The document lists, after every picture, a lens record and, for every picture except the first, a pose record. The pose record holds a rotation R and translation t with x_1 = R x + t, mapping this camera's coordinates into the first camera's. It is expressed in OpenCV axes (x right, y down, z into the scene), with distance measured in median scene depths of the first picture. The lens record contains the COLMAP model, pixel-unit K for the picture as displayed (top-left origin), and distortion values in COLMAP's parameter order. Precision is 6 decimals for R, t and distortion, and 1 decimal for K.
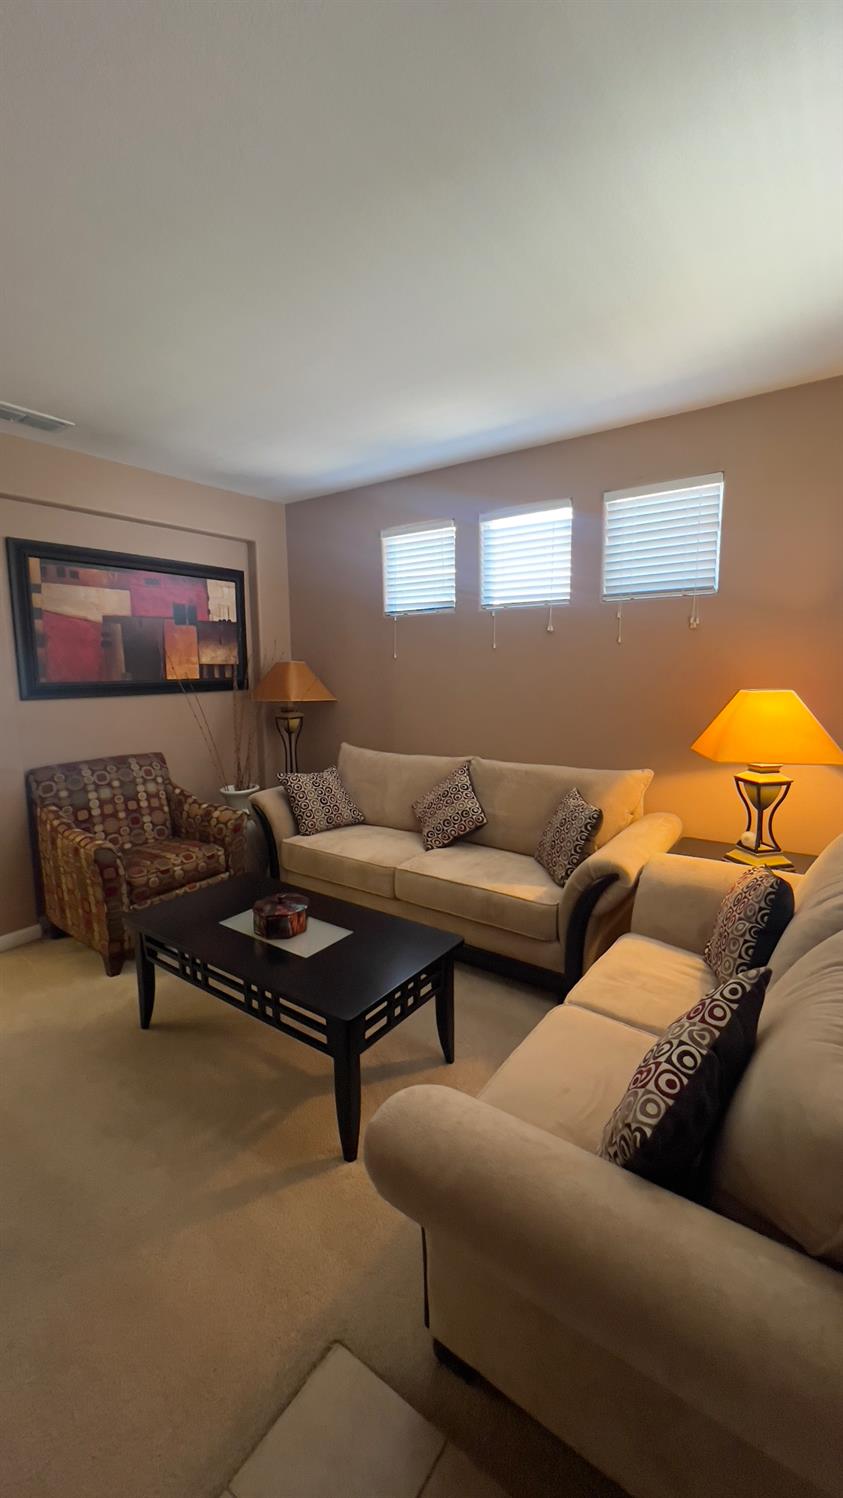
lens RADIAL K [[608.7, 0, 421.6], [0, 608.7, 744.4], [0, 0, 1]] dist [-0.002309, 0.000973]
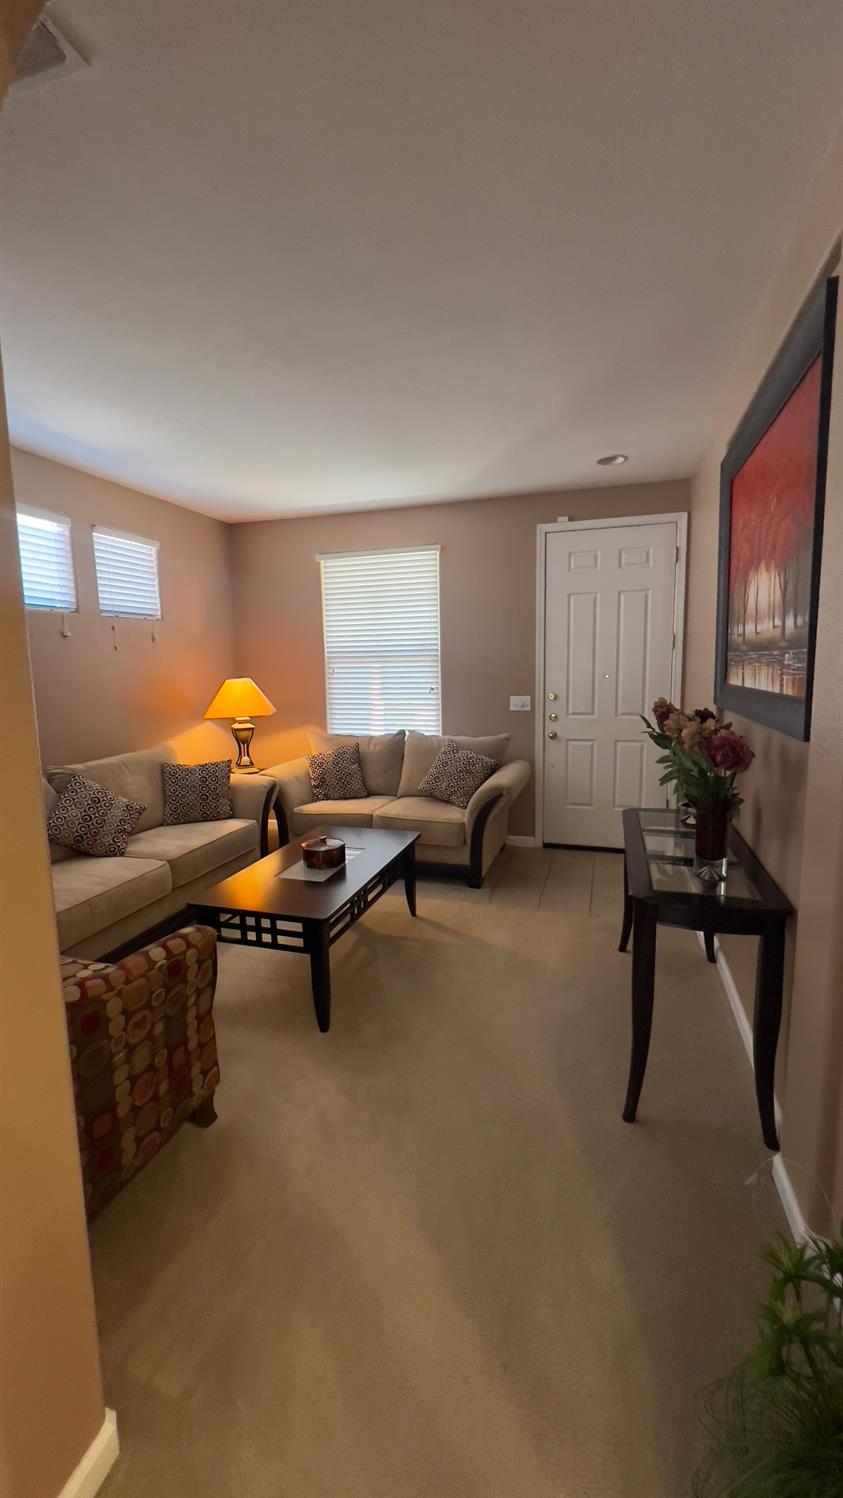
lens RADIAL K [[608.7, 0, 421.6], [0, 608.7, 745.4], [0, 0, 1]] dist [-0.002309, 0.000973]
pose [[-0.319004, -0.119309, 0.940214, -1.181037], [0.139060, 0.975416, 0.170958, -0.112434], [-0.937496, 0.185282, -0.294570, 0.896732]]
